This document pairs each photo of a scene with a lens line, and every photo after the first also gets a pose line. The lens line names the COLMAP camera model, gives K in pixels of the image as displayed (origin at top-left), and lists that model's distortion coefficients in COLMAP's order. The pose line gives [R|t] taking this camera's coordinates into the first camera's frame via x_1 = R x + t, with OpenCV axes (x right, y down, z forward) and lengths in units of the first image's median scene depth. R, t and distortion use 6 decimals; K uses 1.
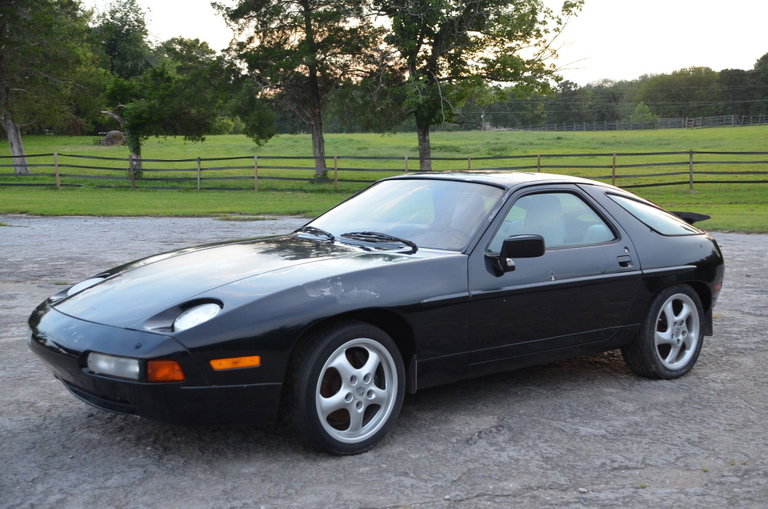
lens RADIAL K [[909.8, 0, 383.6], [0, 909.8, 257.9], [0, 0, 1]] dist [0.055282, 0.402713]
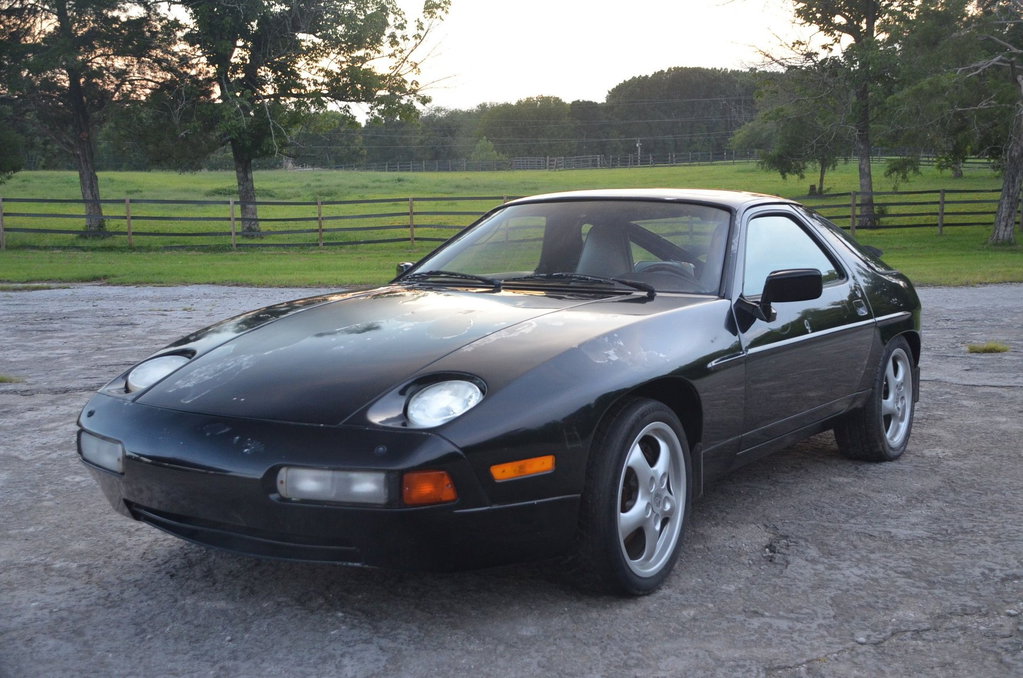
lens RADIAL K [[1186.8, 0, 514.8], [0, 1186.8, 349.9], [0, 0, 1]] dist [0.040137, 0.389579]
pose [[0.957914, -0.040024, 0.284250, -0.271778], [0.036906, 0.999186, 0.016317, 0.011752], [-0.284672, -0.005140, 0.958611, 0.131399]]
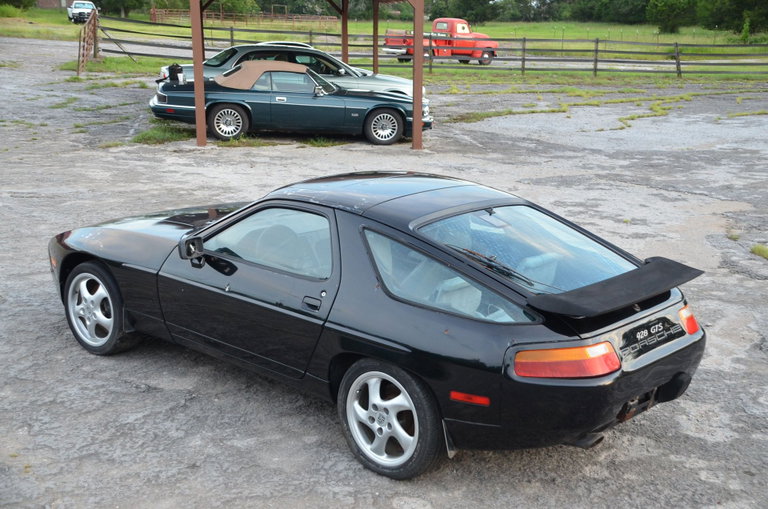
lens RADIAL K [[960.4, 0, 393.0], [0, 960.4, 268.3], [0, 0, 1]] dist [0.110052, 0.387251]
pose [[0.168872, 0.242966, -0.955222, 1.082706], [-0.127844, 0.966354, 0.223196, -0.230907], [0.977312, 0.084428, 0.194251, 0.843039]]
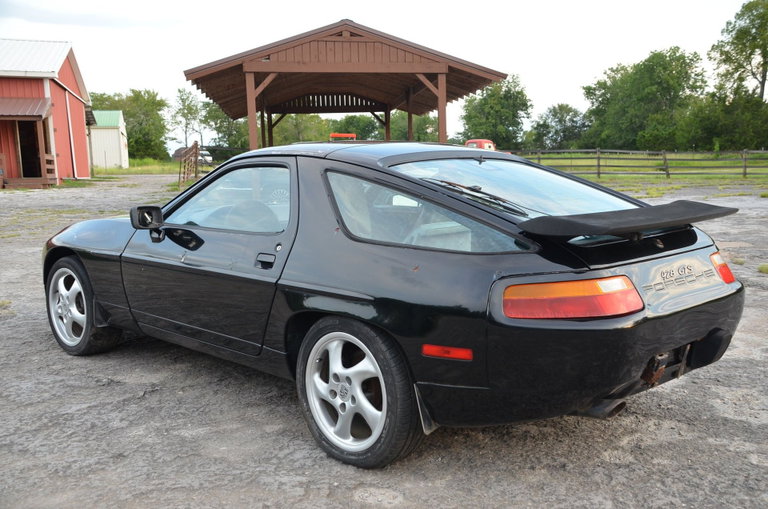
lens RADIAL K [[774.3, 0, 394.3], [0, 774.3, 269.3], [0, 0, 1]] dist [-0.013210, 0.241266]
pose [[0.114799, 0.139005, -0.983615, 0.838197], [-0.091461, 0.987435, 0.128870, -0.074831], [0.989169, 0.075168, 0.126070, 0.965731]]
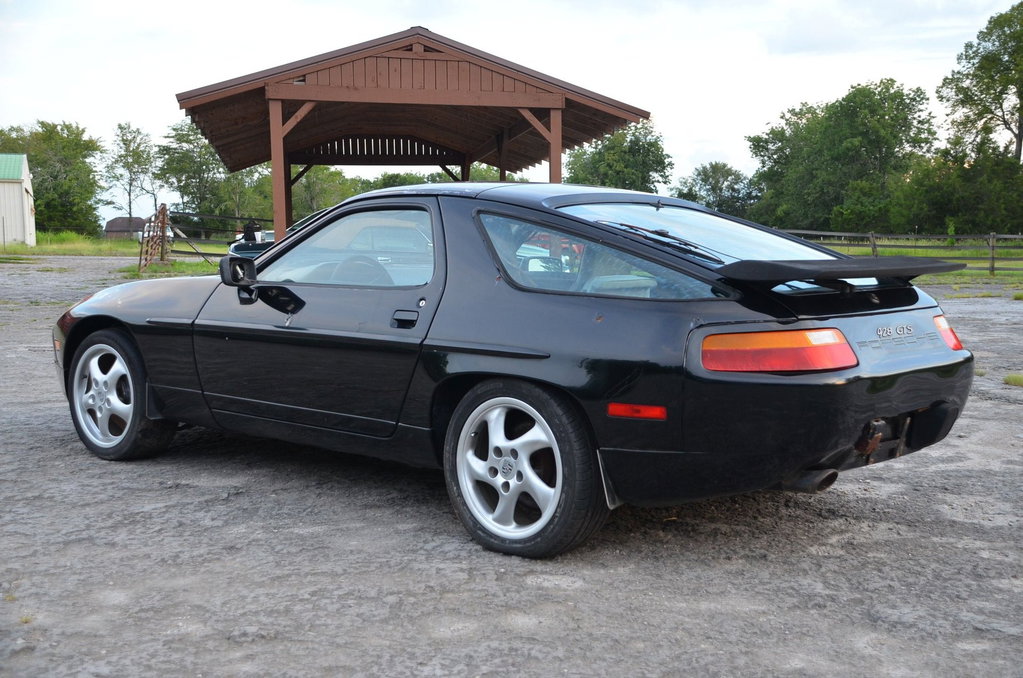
lens RADIAL K [[1199.6, 0, 524.8], [0, 1199.6, 359.7], [0, 0, 1]] dist [0.071284, 0.339810]
pose [[0.167466, 0.097097, -0.981085, 1.005067], [-0.107535, 0.991000, 0.079722, -0.039461], [0.979996, 0.092151, 0.176400, 0.885462]]
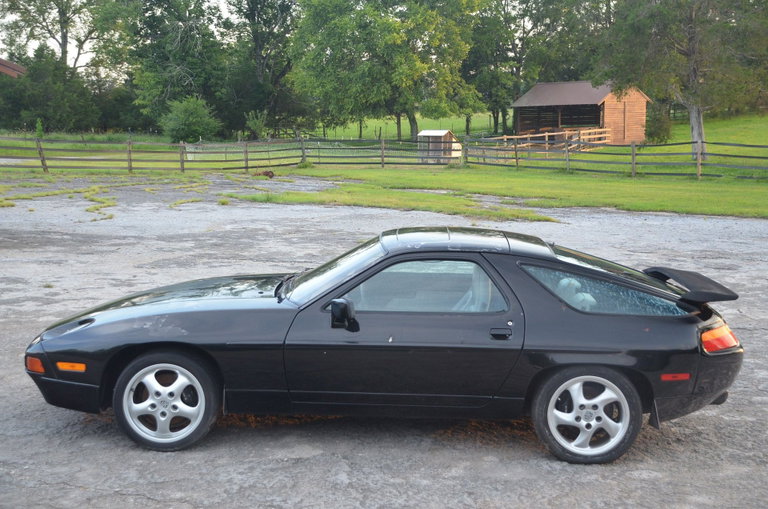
lens RADIAL K [[997.1, 0, 386.0], [0, 997.1, 265.5], [0, 0, 1]] dist [0.104077, 0.508848]
pose [[0.750521, 0.092586, -0.654329, 0.829721], [-0.079780, 0.995589, 0.049365, -0.108547], [0.656013, 0.015153, 0.754597, 0.081388]]
